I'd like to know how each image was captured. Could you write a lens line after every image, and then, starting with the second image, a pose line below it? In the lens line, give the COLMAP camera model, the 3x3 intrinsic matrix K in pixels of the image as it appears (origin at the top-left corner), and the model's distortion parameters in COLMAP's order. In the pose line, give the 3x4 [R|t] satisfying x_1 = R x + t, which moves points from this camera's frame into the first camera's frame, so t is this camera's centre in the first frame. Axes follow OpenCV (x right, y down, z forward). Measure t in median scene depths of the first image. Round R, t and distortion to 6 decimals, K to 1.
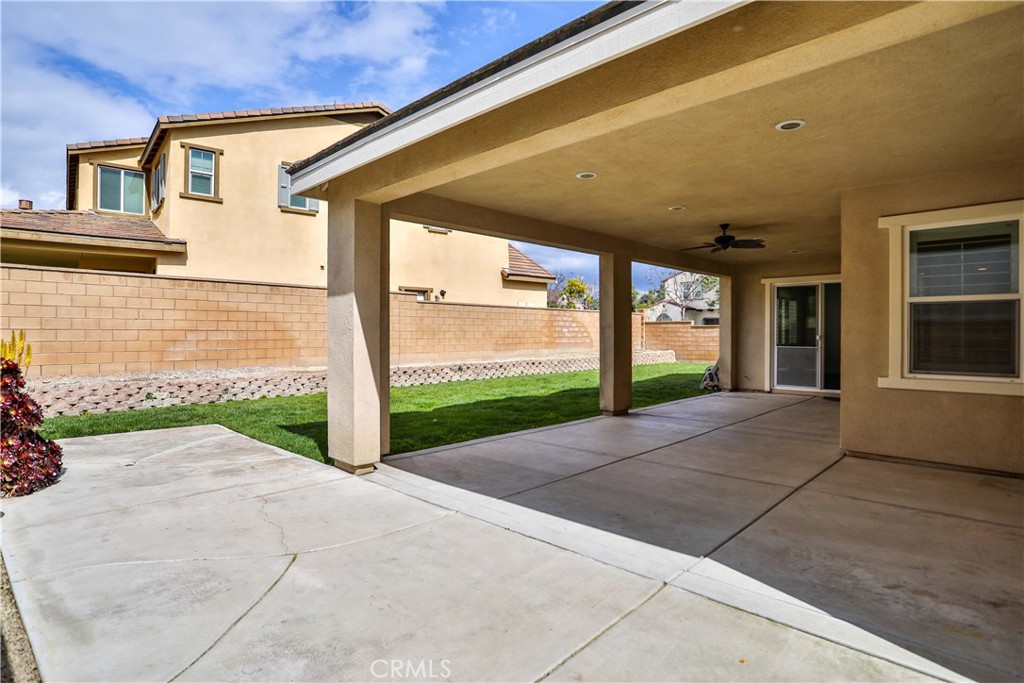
lens RADIAL K [[528.2, 0, 512.2], [0, 528.2, 334.1], [0, 0, 1]] dist [-0.074405, 0.030460]
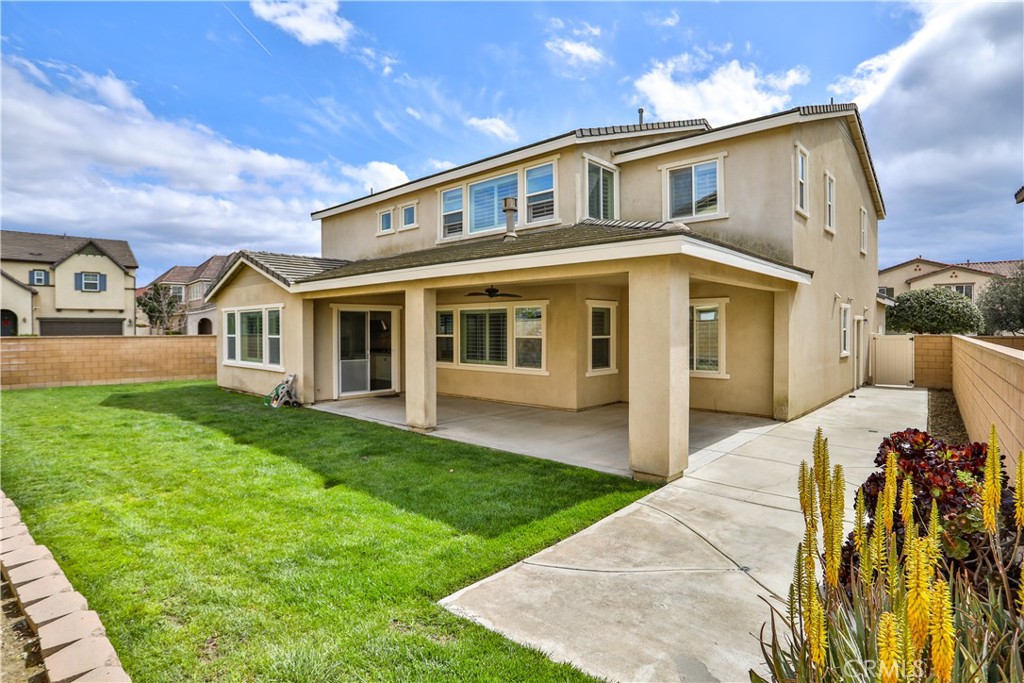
lens RADIAL K [[528.2, 0, 512.2], [0, 528.2, 334.1], [0, 0, 1]] dist [-0.074405, 0.030460]
pose [[-0.026028, -0.010249, 0.999609, -1.514148], [0.004844, 0.999934, 0.010379, -0.104300], [-0.999649, 0.005112, -0.025977, 1.370735]]
